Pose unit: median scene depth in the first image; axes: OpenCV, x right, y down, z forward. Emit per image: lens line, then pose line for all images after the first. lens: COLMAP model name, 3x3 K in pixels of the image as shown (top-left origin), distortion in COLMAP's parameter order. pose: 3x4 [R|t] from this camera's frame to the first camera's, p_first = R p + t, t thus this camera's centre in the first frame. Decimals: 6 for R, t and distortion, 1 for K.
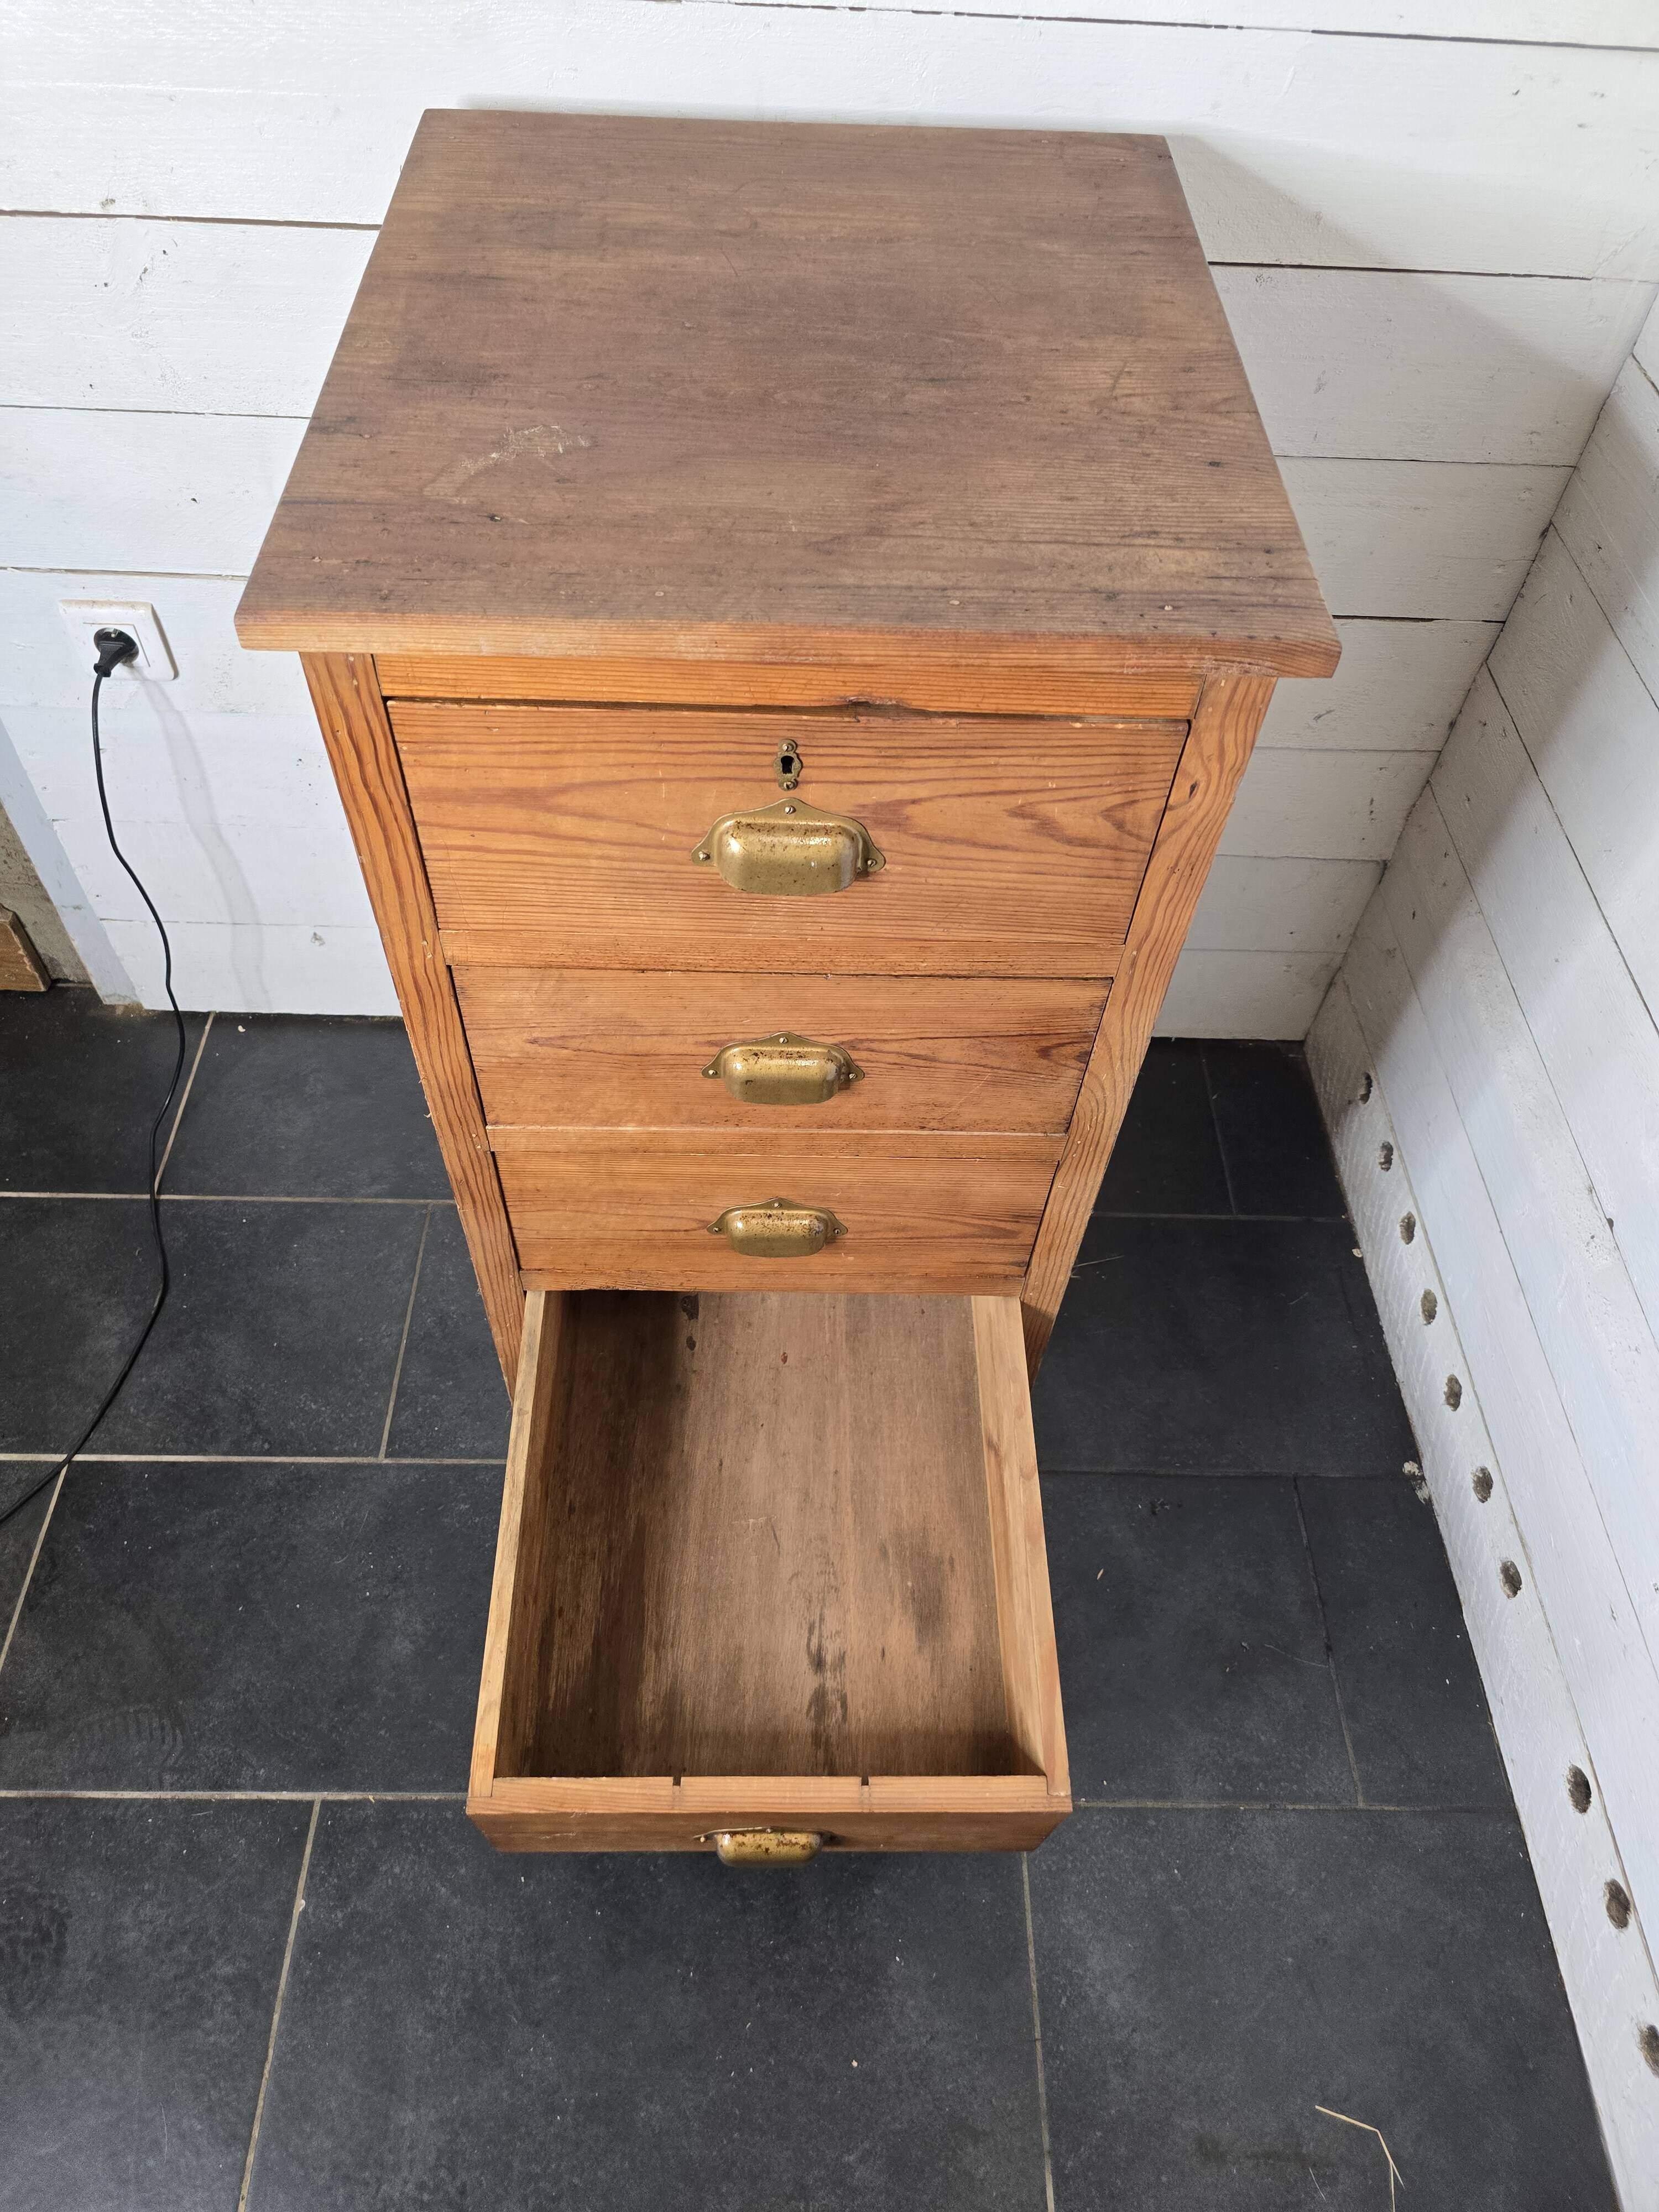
lens RADIAL K [[1482.4, 0, 825.6], [0, 1482.4, 1096.4], [0, 0, 1]] dist [0.065616, -0.067294]
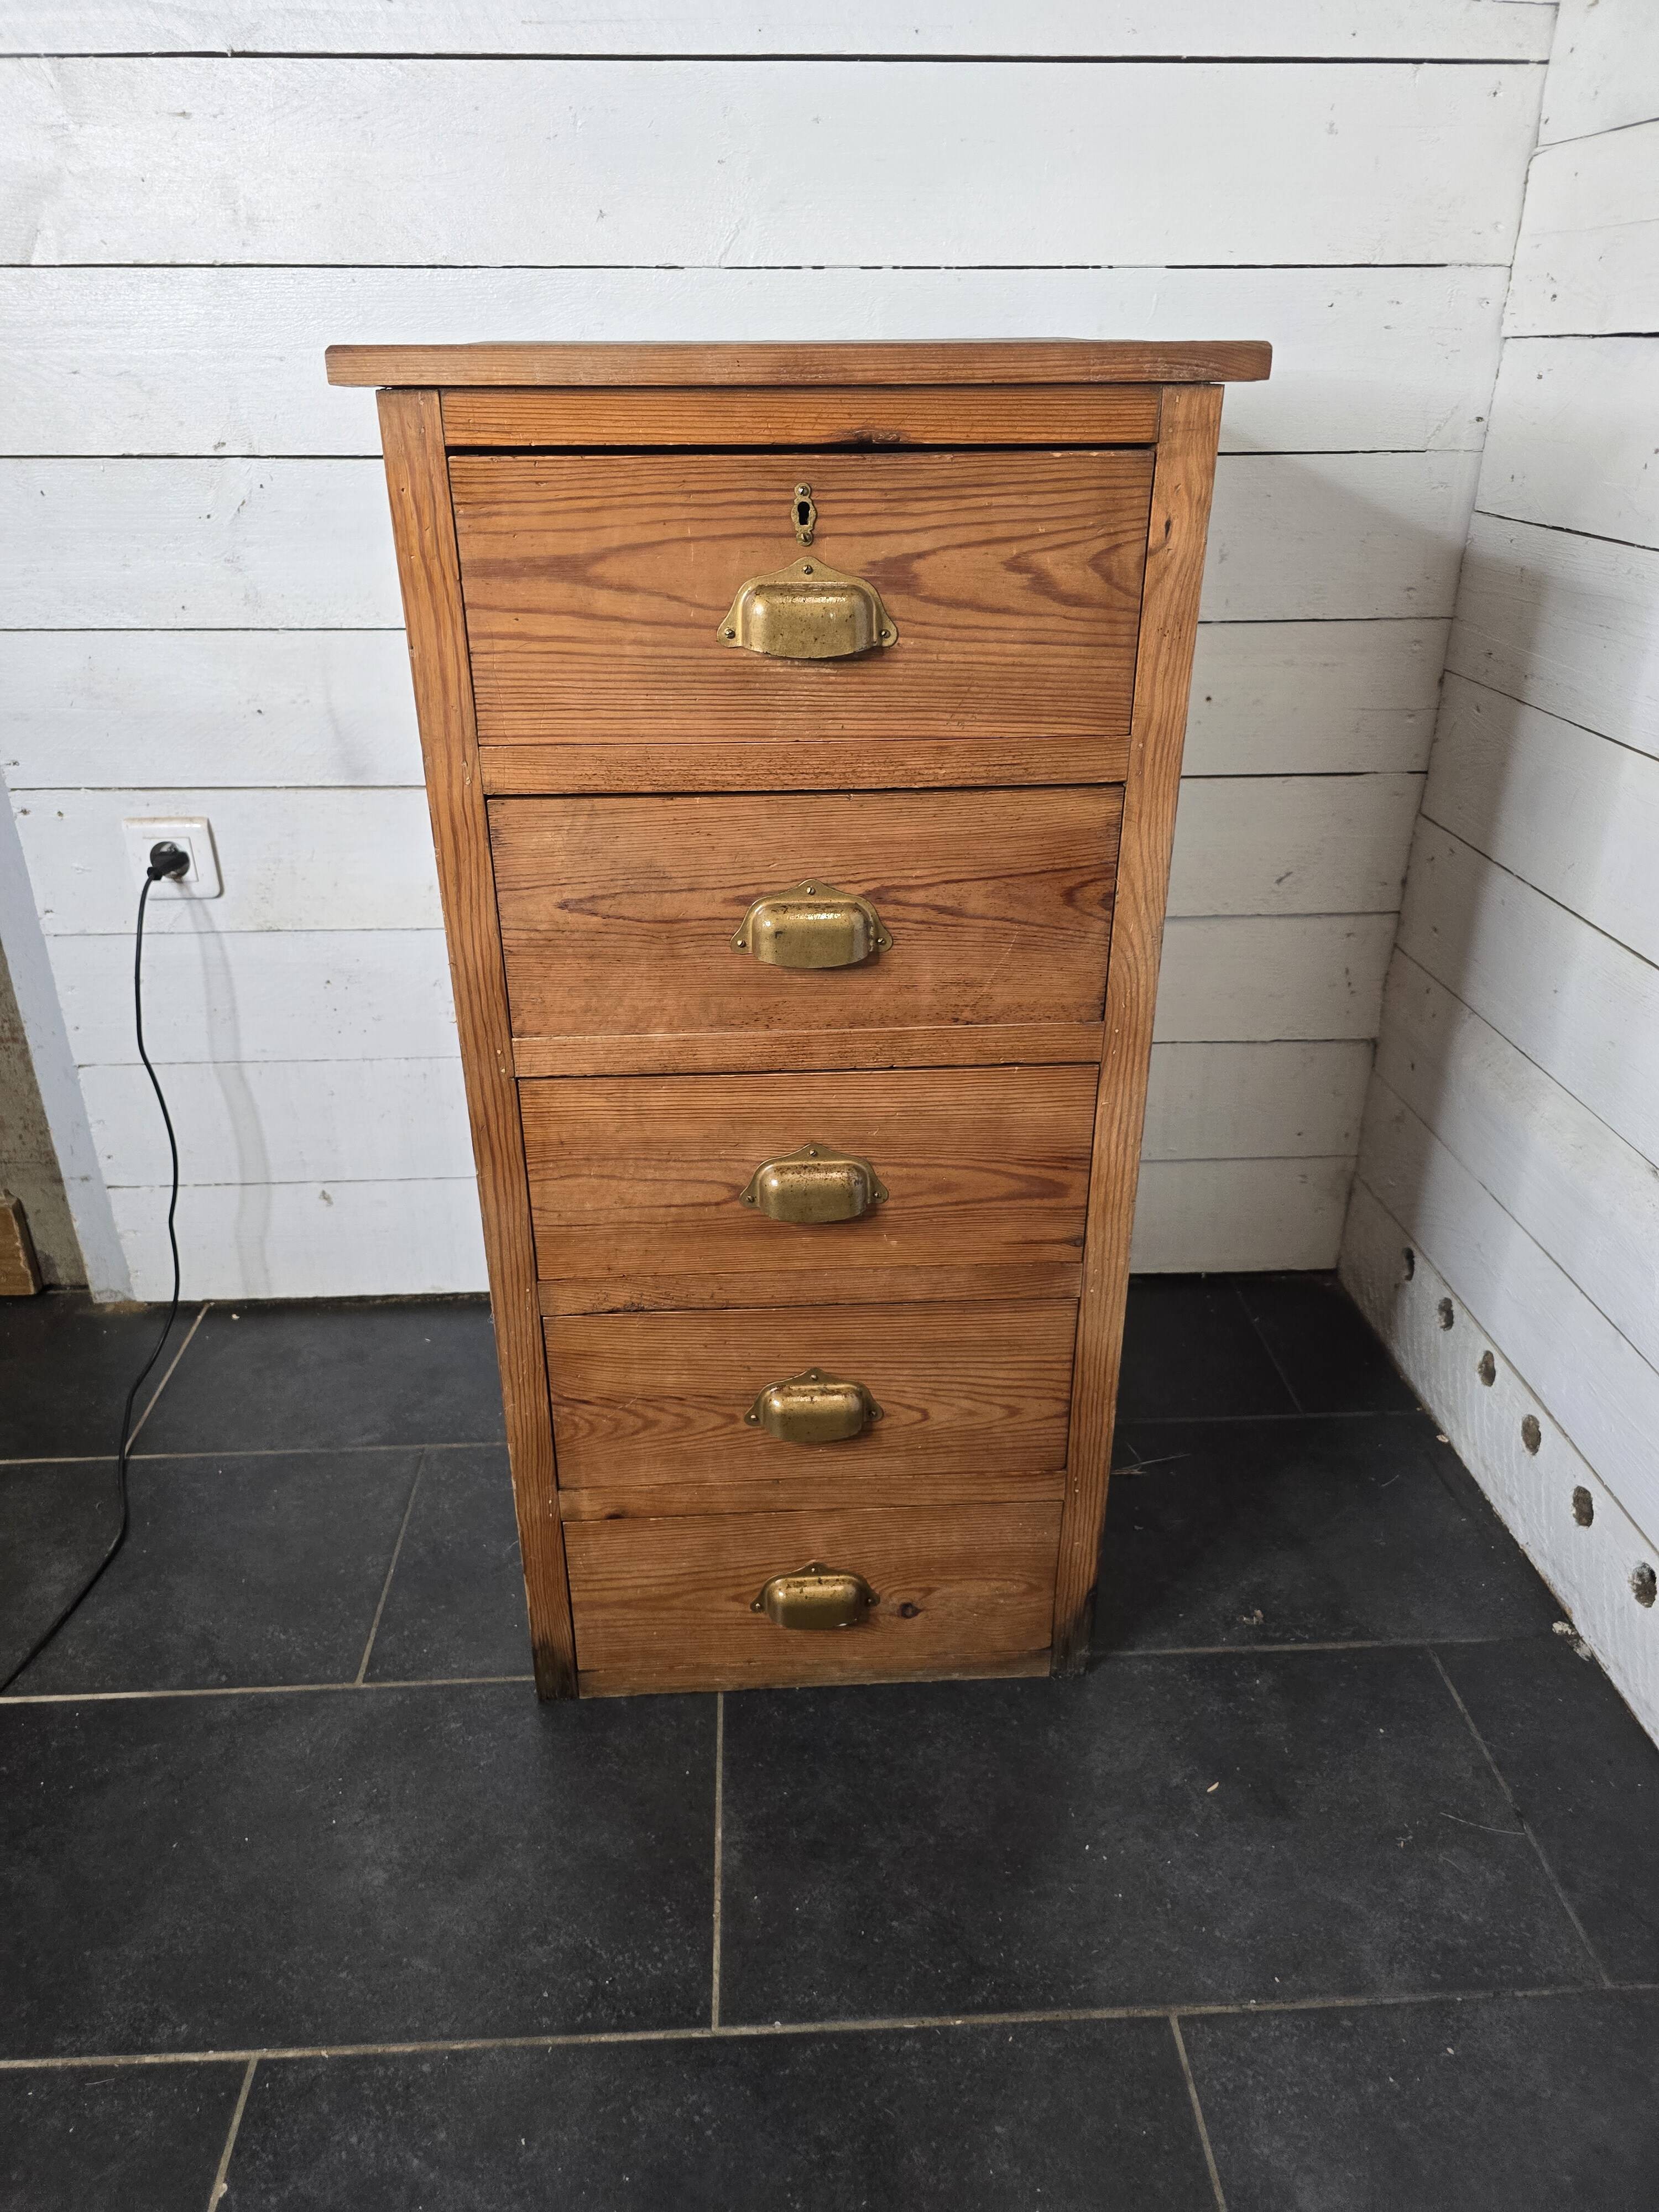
lens RADIAL K [[1498.1, 0, 836.5], [0, 1498.1, 1098.3], [0, 0, 1]] dist [0.053006, -0.056377]
pose [[0.997677, -0.062823, 0.026348, -0.045515], [0.068031, 0.898445, -0.433784, 0.518840], [0.003580, 0.434569, 0.900631, 0.135068]]
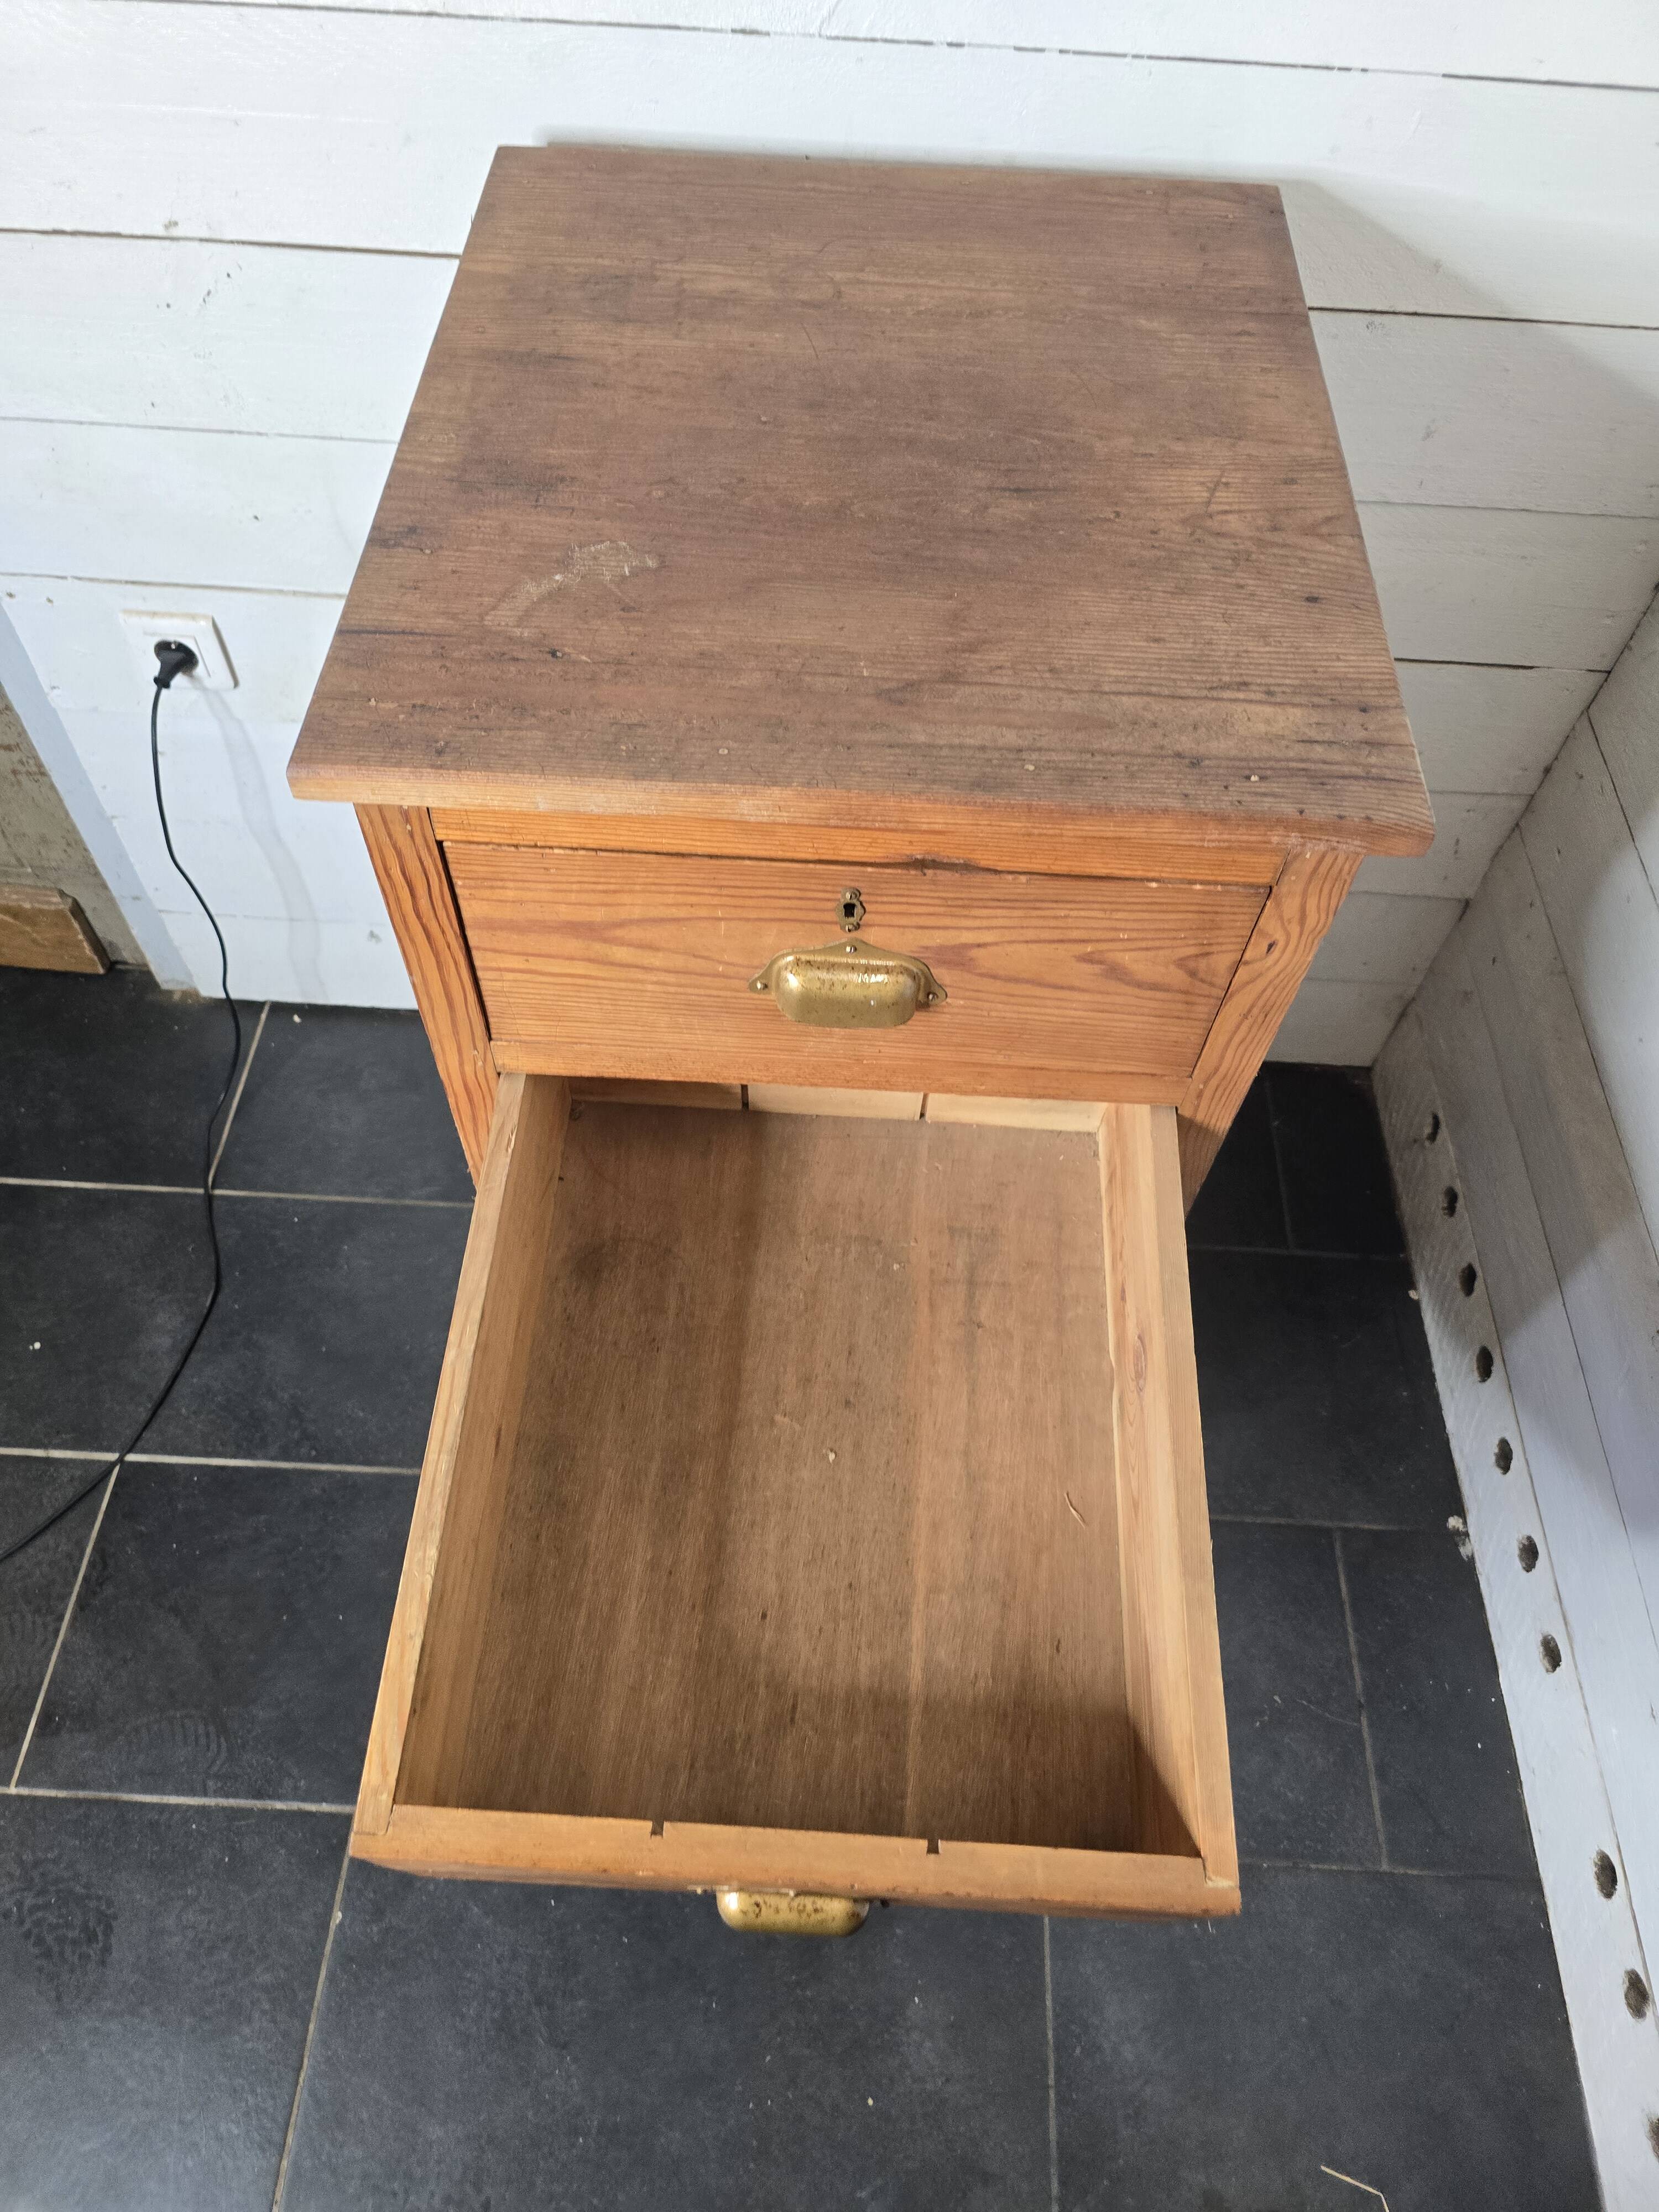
lens RADIAL K [[1487.6, 0, 835.3], [0, 1487.6, 1096.9], [0, 0, 1]] dist [0.061089, -0.065688]
pose [[0.998819, 0.039123, -0.028806, -0.001864], [-0.037375, 0.997564, 0.058908, -0.124197], [0.031041, -0.057762, 0.997848, 0.019237]]
